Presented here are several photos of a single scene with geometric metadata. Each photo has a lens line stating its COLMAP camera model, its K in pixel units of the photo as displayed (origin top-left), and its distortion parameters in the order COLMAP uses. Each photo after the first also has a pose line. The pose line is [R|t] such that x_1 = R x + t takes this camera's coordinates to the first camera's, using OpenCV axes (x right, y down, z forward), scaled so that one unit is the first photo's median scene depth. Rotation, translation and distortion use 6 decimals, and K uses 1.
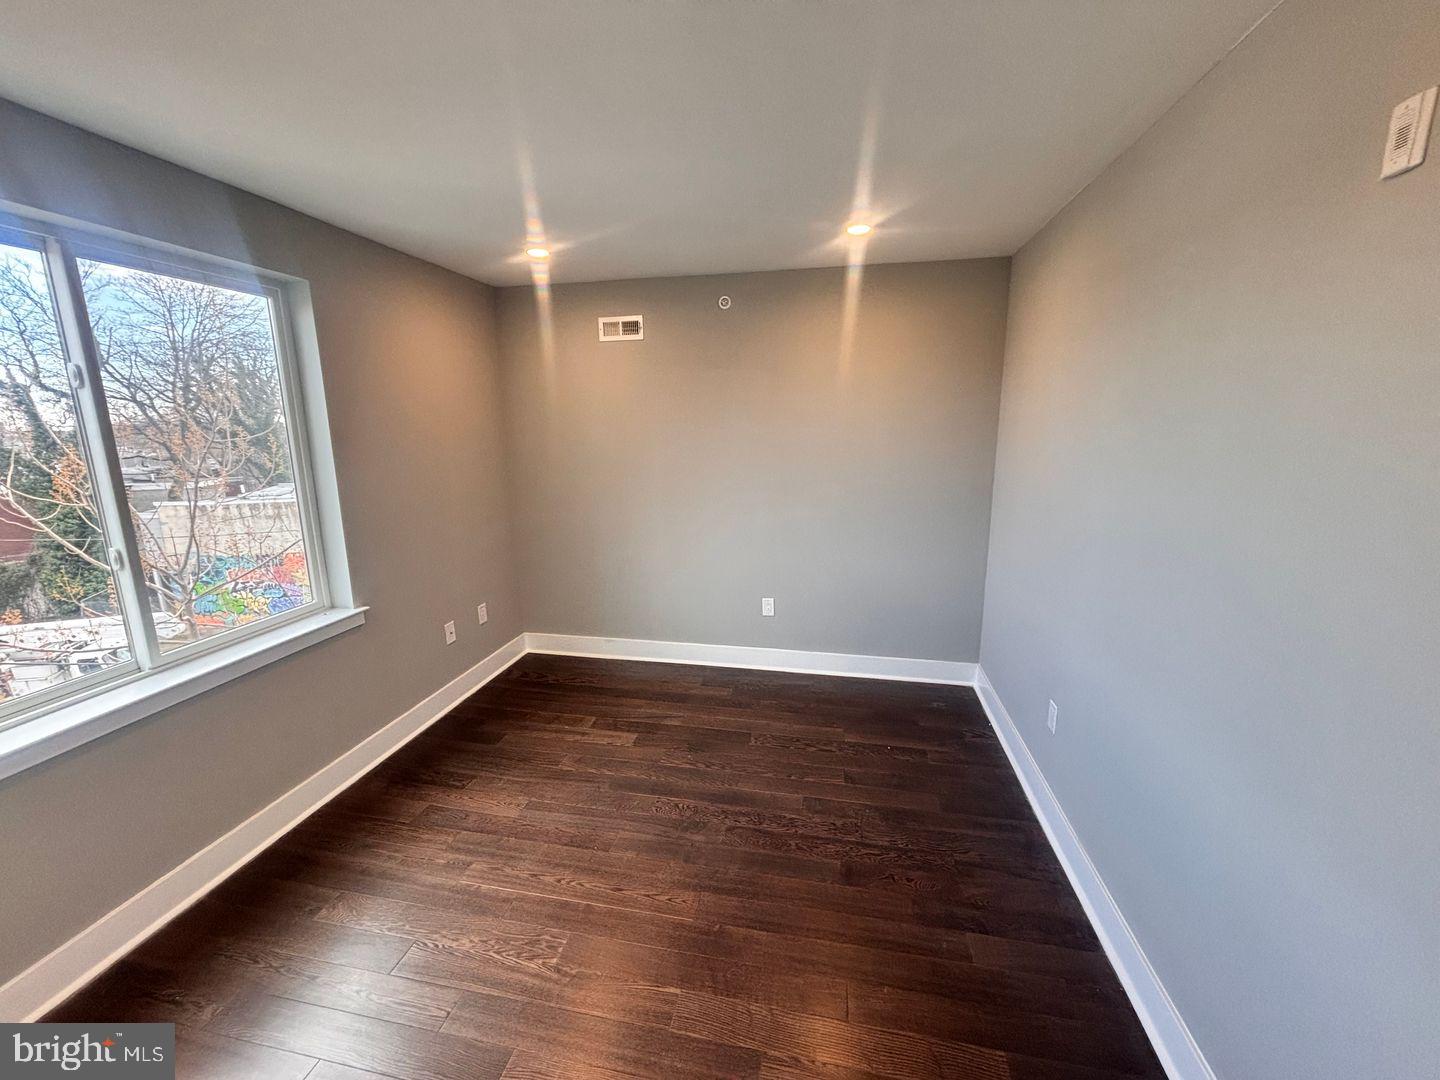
lens RADIAL K [[576.0, 0, 714.1], [0, 576.0, 540.6], [0, 0, 1]] dist [0.001758, 0.000453]
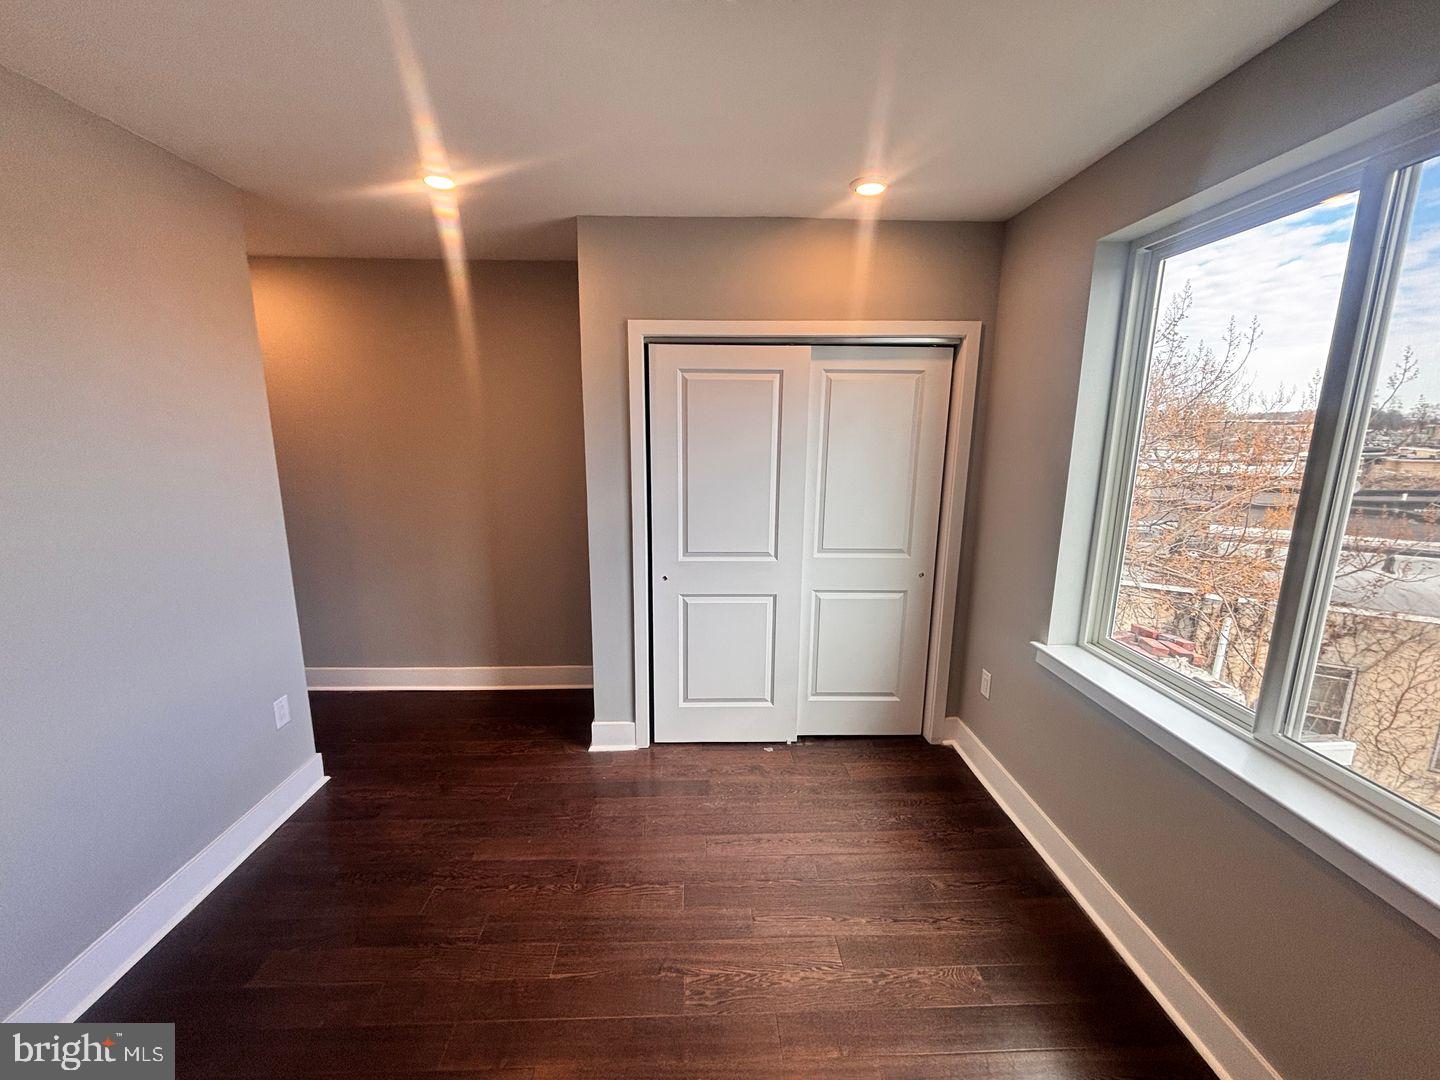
lens RADIAL K [[576.0, 0, 719.0], [0, 576.0, 533.7], [0, 0, 1]] dist [0.001758, 0.000453]
pose [[-0.969328, 0.053826, -0.239804, -0.092408], [-0.042051, 0.925011, 0.377606, -0.216711], [0.242146, 0.376108, -0.894376, 1.069218]]
